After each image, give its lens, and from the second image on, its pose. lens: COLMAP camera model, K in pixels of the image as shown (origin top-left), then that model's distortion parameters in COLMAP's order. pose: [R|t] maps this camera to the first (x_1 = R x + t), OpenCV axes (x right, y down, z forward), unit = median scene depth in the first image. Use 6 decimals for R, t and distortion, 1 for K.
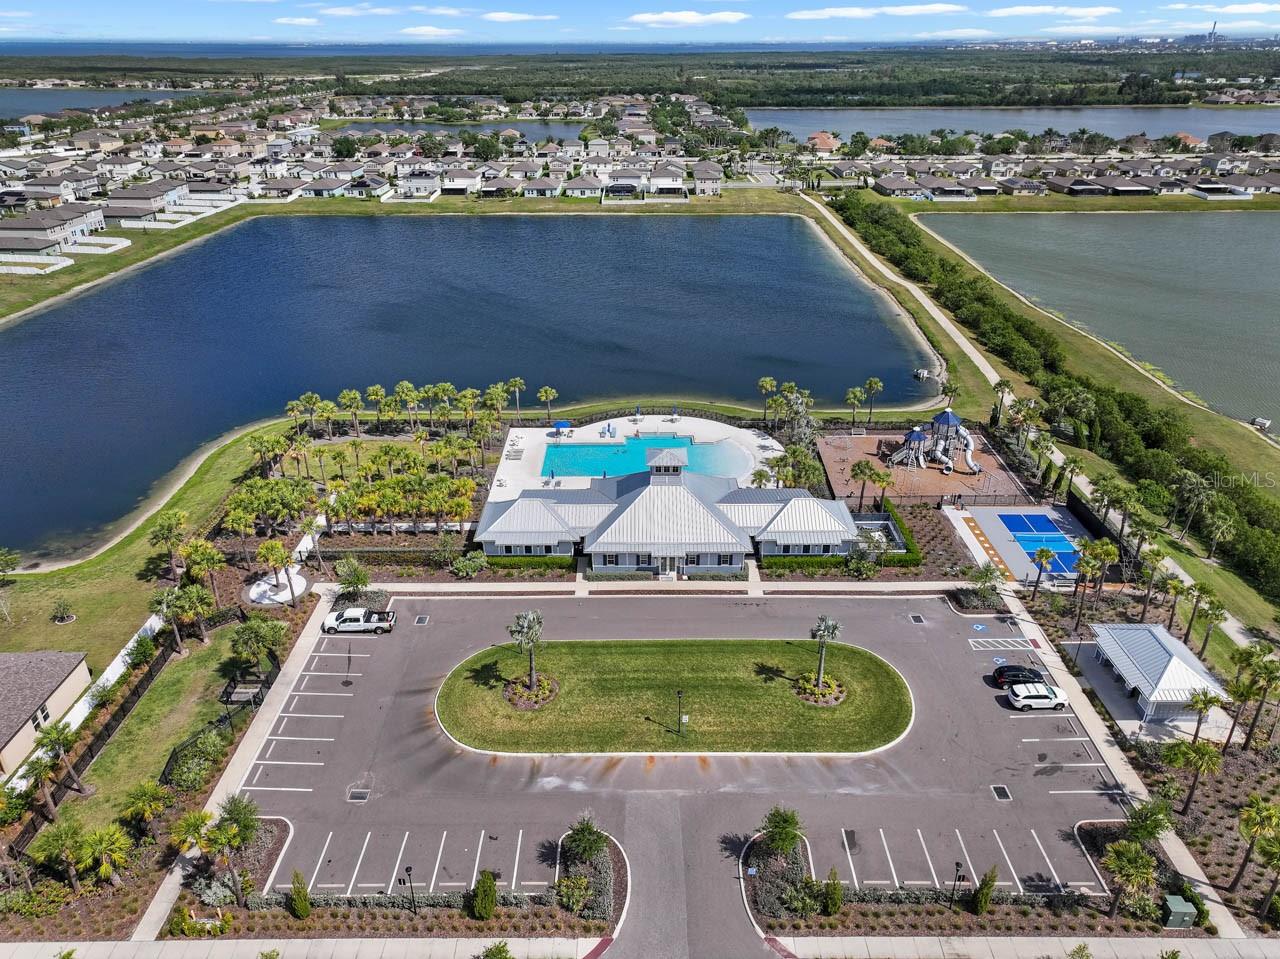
lens RADIAL K [[867.6, 0, 640.0], [0, 867.6, 479.5], [0, 0, 1]] dist [-0.001512, -0.000616]
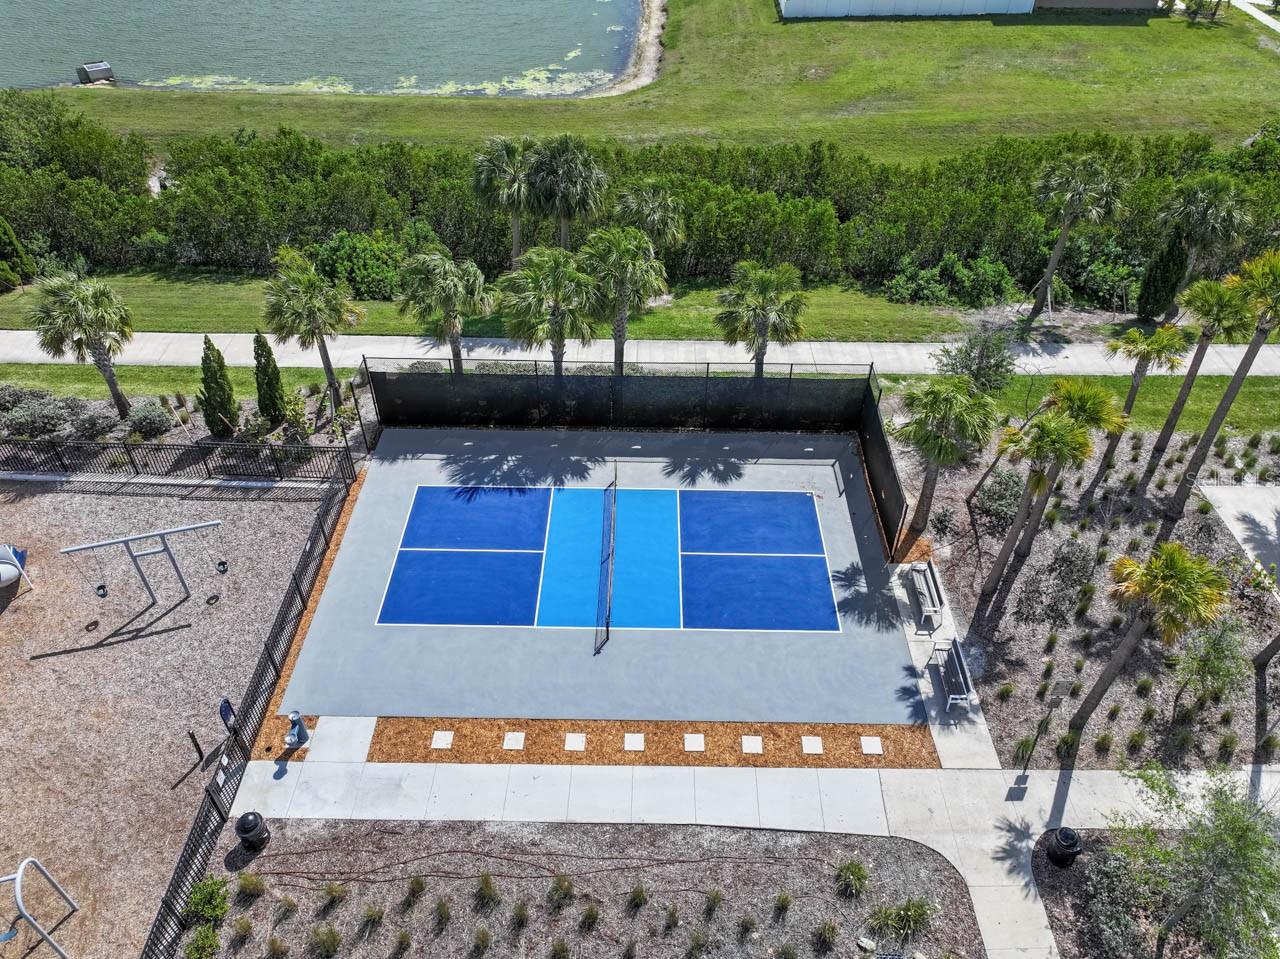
lens RADIAL K [[911.1, 0, 643.7], [0, 911.1, 481.3], [0, 0, 1]] dist [0.000578, 0.004614]
pose [[0.005502, -0.659458, 0.751721, 0.278342], [0.431051, 0.679871, 0.593272, -0.116300], [-0.902311, 0.320765, 0.288001, 0.950884]]
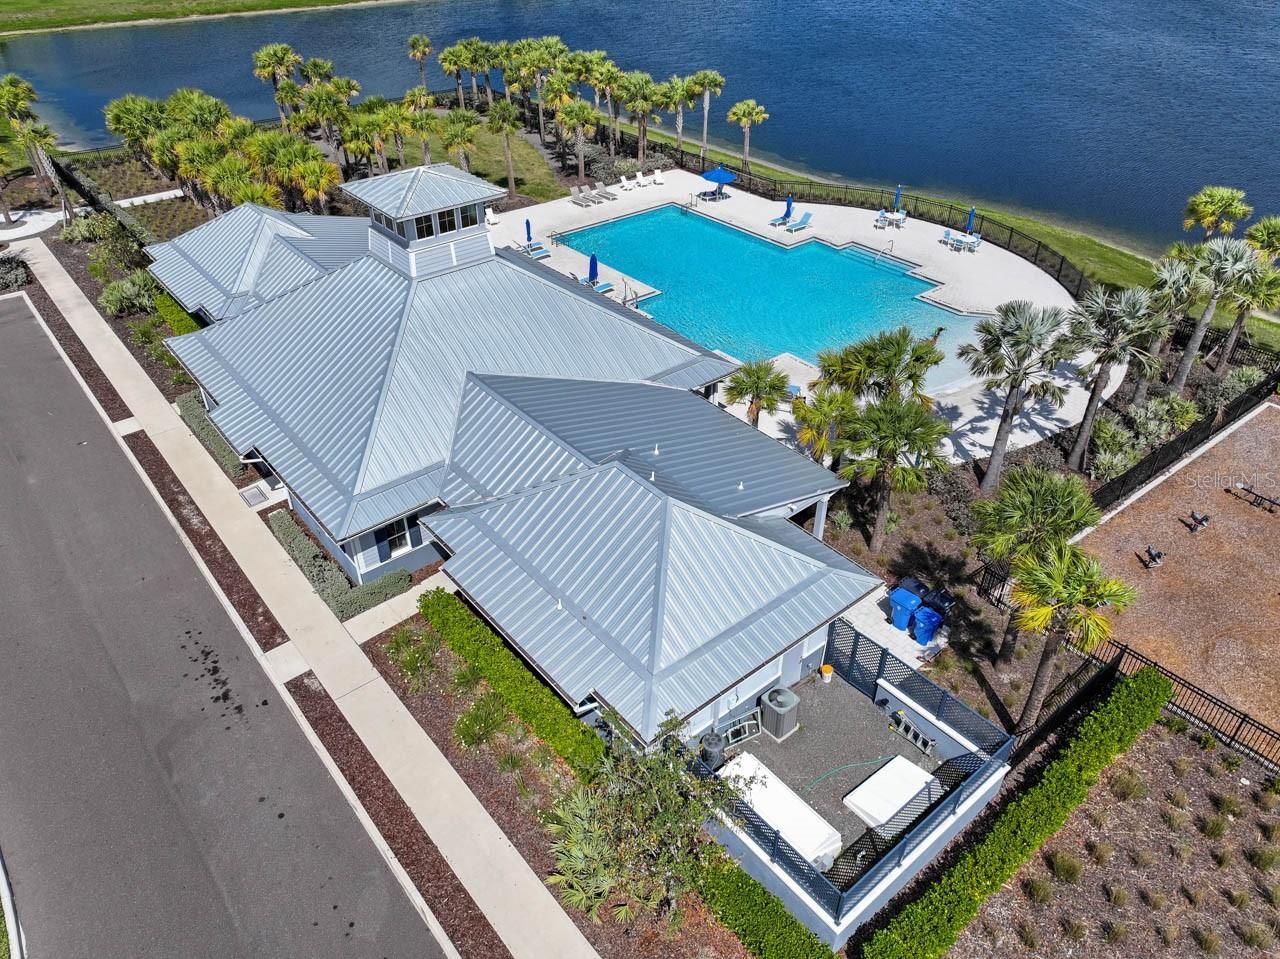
lens RADIAL K [[911.1, 0, 643.7], [0, 911.1, 481.3], [0, 0, 1]] dist [0.000578, 0.004614]
pose [[0.639050, 0.448398, -0.624943, 0.366087], [-0.344316, 0.893311, 0.288864, -0.057953], [0.687794, 0.030579, 0.725261, 0.814283]]
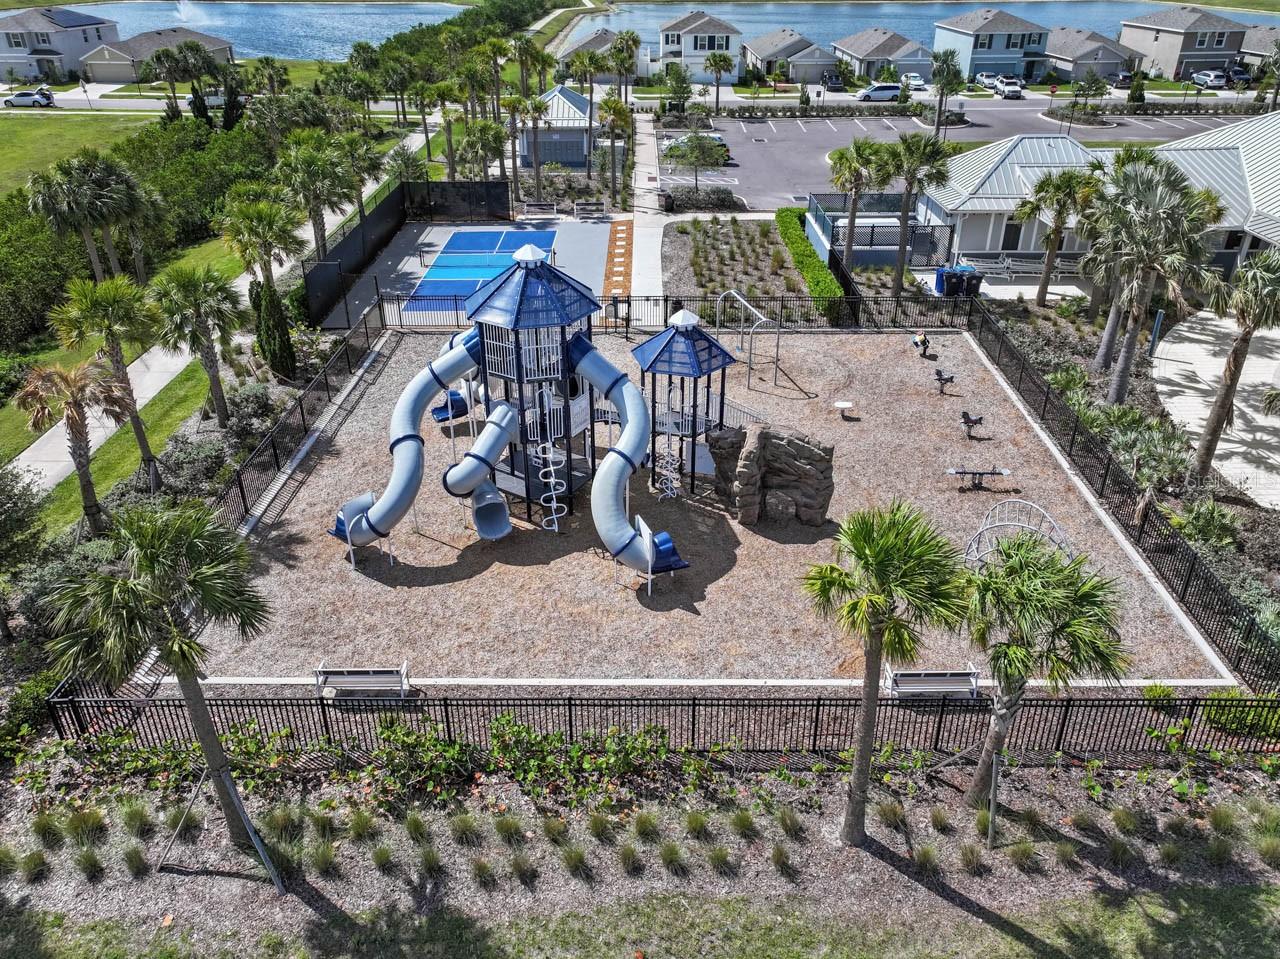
lens RADIAL K [[898.6, 0, 628.6], [0, 898.6, 463.2], [0, 0, 1]] dist [0.002887, 0.003585]
pose [[-0.999971, -0.000808, 0.007603, 0.409520], [0.005837, 0.561677, 0.827336, -0.277357], [-0.004939, 0.827356, -0.561656, 1.429247]]
